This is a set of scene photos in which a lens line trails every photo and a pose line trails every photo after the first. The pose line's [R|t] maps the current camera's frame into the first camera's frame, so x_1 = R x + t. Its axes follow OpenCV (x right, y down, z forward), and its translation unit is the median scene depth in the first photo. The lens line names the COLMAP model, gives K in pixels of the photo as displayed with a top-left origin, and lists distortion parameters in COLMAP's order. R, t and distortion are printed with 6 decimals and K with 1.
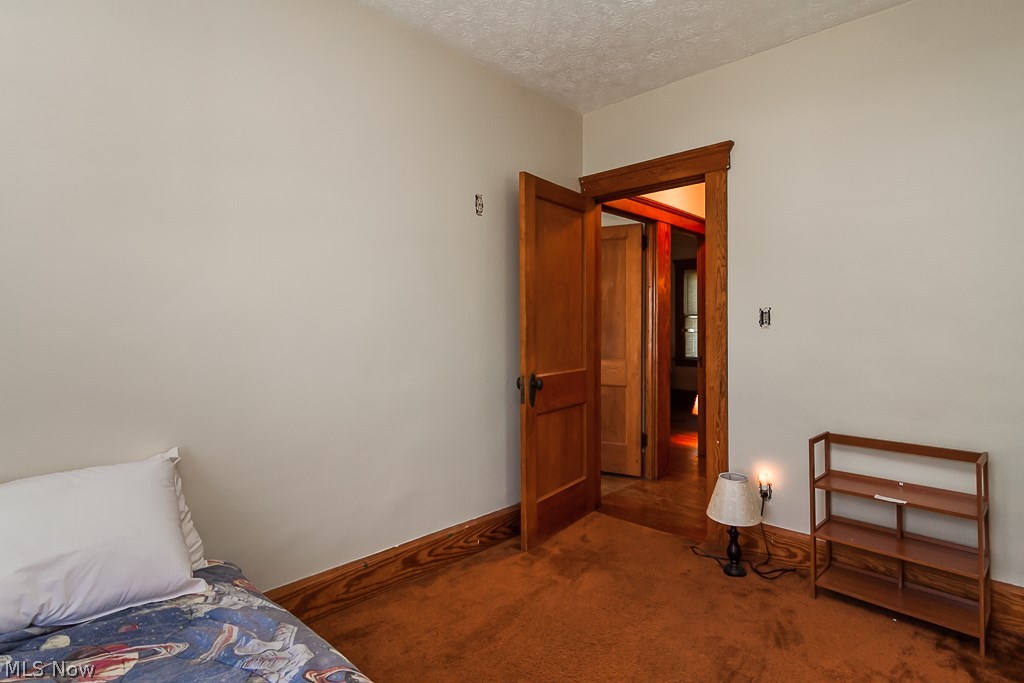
lens RADIAL K [[529.0, 0, 514.4], [0, 529.0, 334.0], [0, 0, 1]] dist [0.001031, 0.000831]
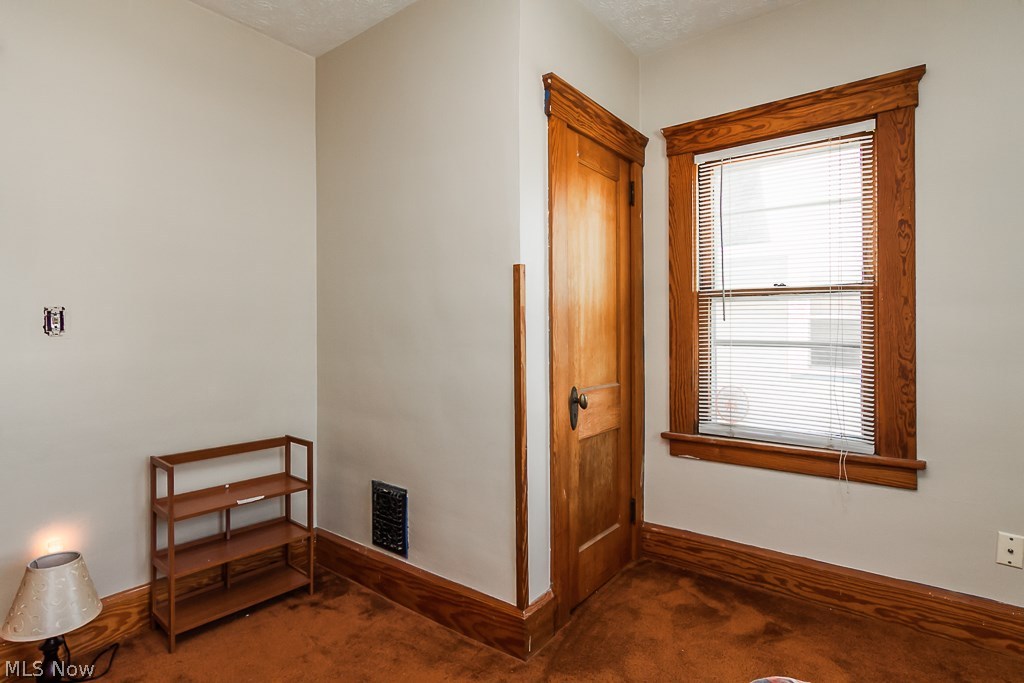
lens RADIAL K [[529.0, 0, 514.4], [0, 529.0, 334.0], [0, 0, 1]] dist [0.001031, 0.000831]
pose [[-0.106627, -0.001467, 0.994298, -0.345533], [0.016684, 0.999855, 0.003264, -0.006696], [-0.994159, 0.016937, -0.106587, 0.543235]]
